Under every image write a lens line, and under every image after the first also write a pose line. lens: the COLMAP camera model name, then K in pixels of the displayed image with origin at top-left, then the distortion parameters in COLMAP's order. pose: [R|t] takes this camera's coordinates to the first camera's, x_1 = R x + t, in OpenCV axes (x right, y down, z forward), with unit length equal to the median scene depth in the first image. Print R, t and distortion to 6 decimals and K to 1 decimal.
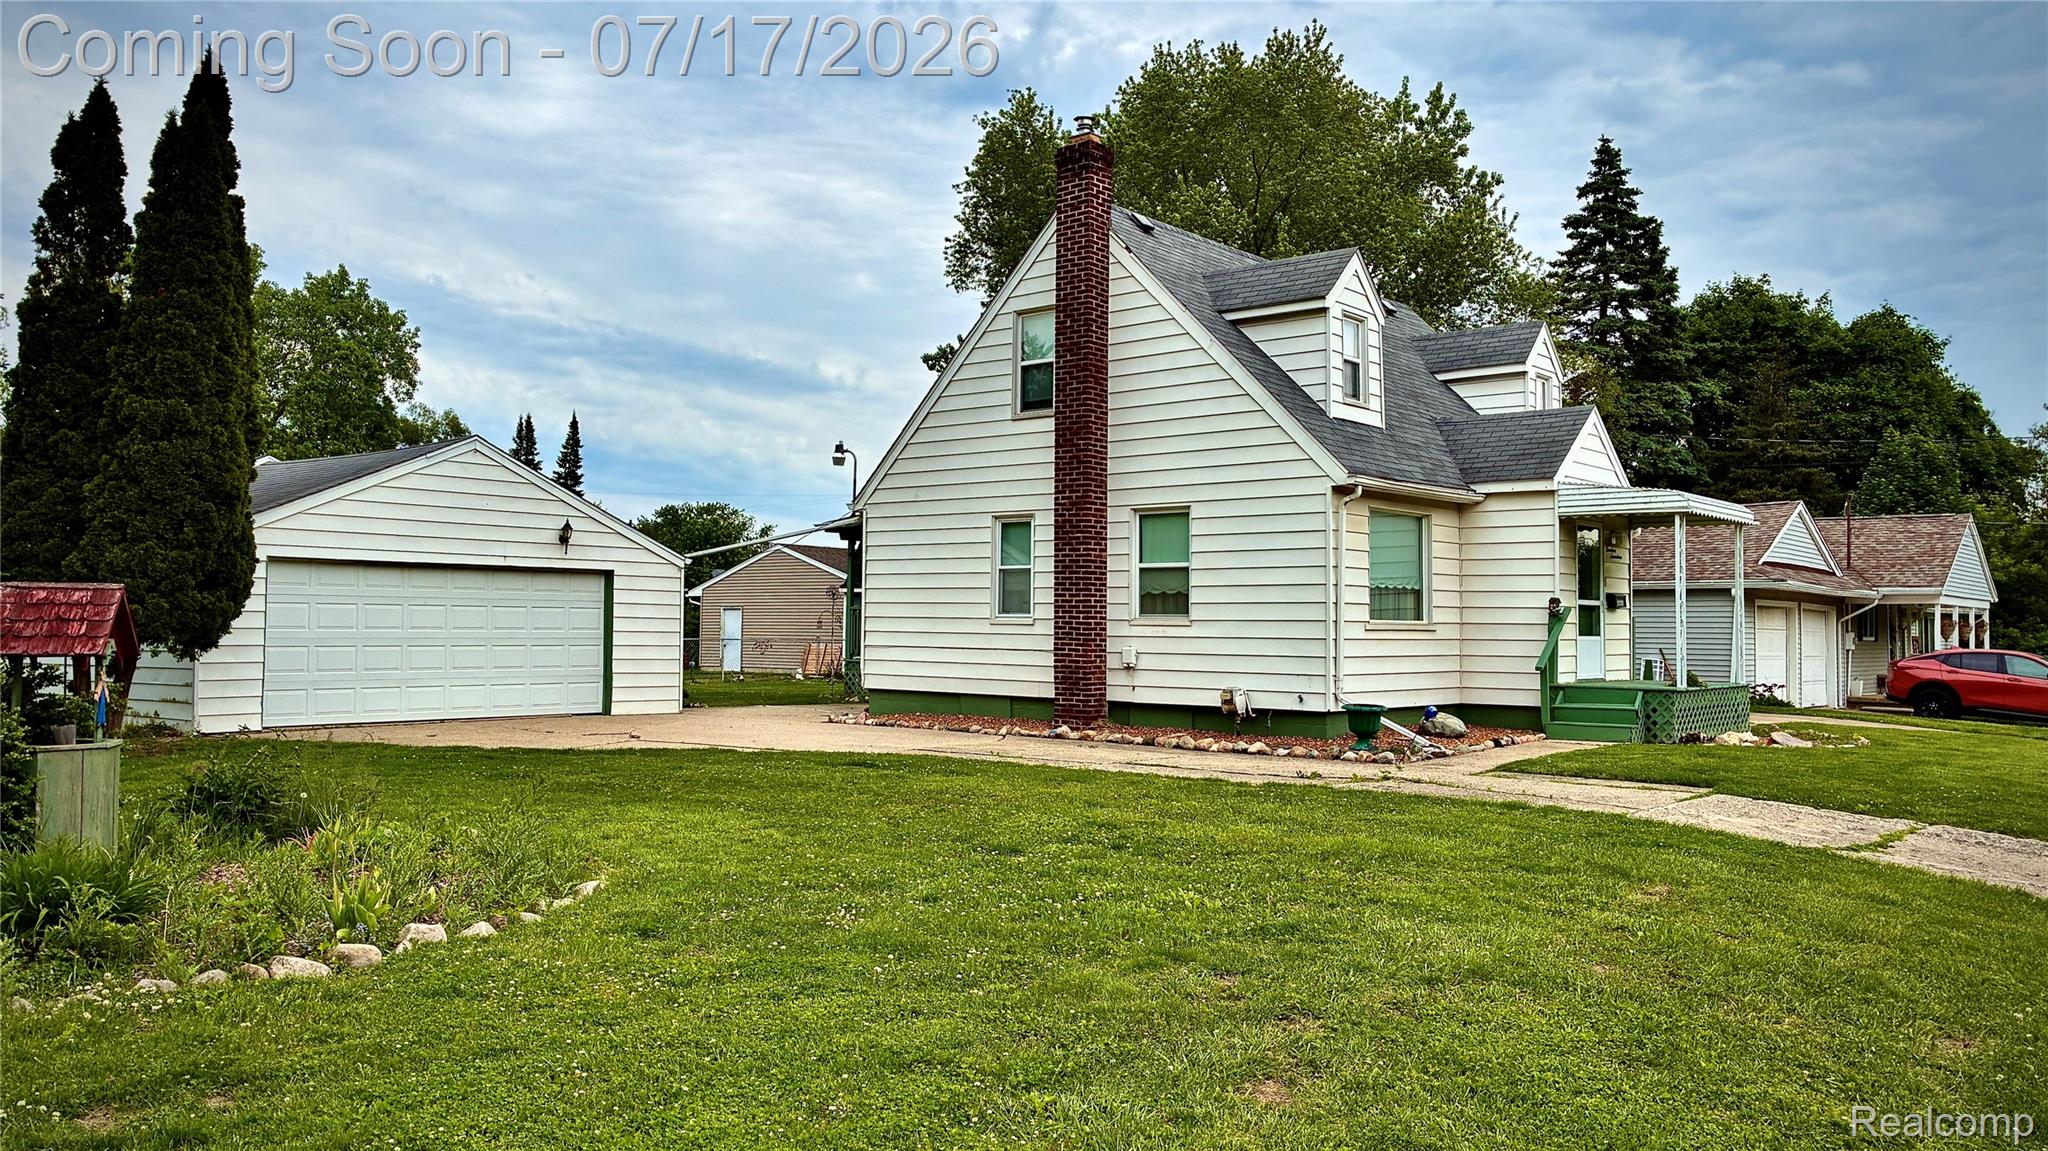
lens RADIAL K [[1494.4, 0, 1008.1], [0, 1494.4, 580.0], [0, 0, 1]] dist [-0.004430, -0.009654]
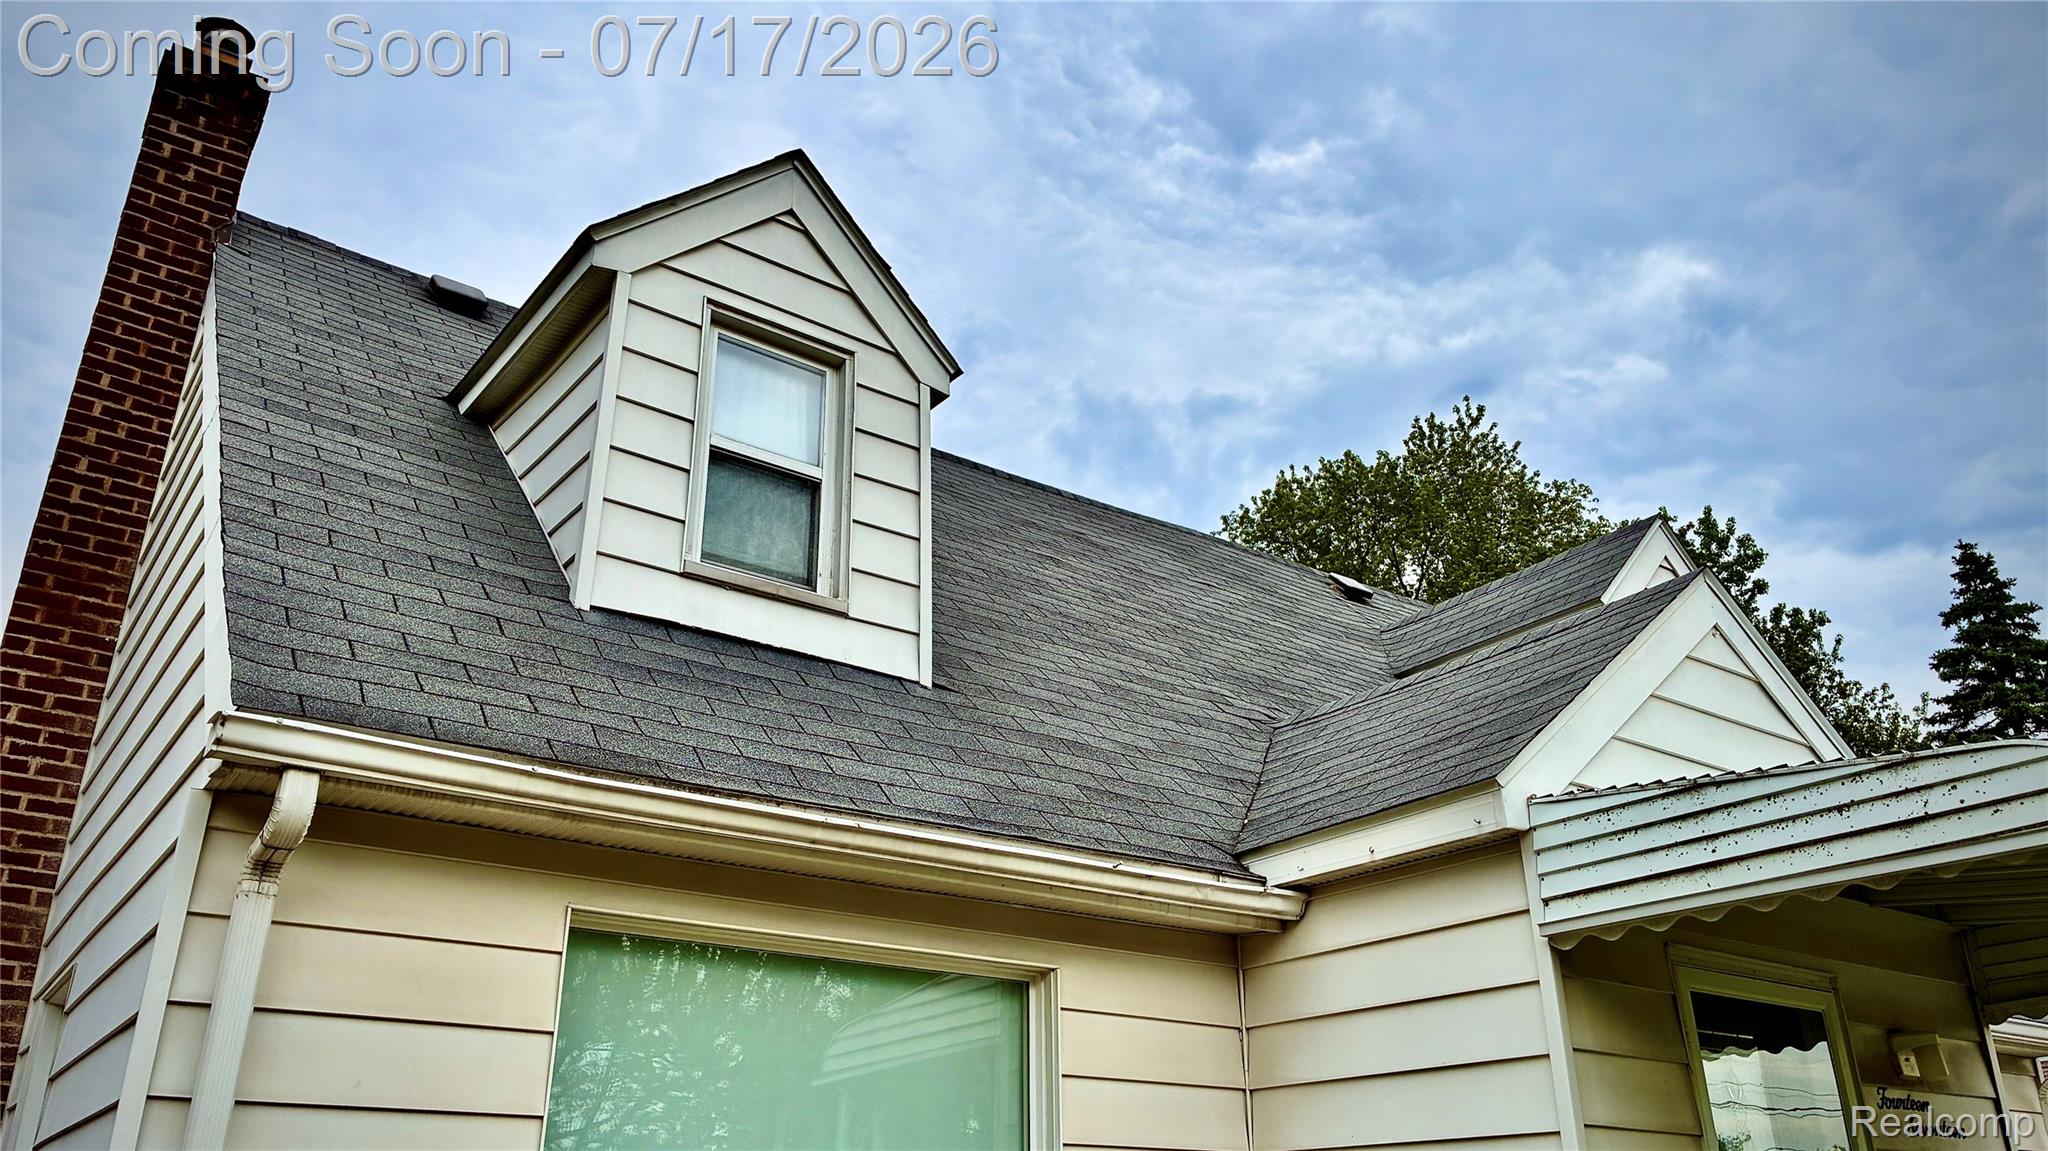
lens RADIAL K [[1494.4, 0, 1008.1], [0, 1494.4, 580.0], [0, 0, 1]] dist [-0.004430, -0.009654]
pose [[0.967860, -0.107861, -0.227187, 0.114766], [0.010076, 0.919265, -0.393511, -0.001341], [0.251289, 0.378575, 0.890806, 0.249756]]
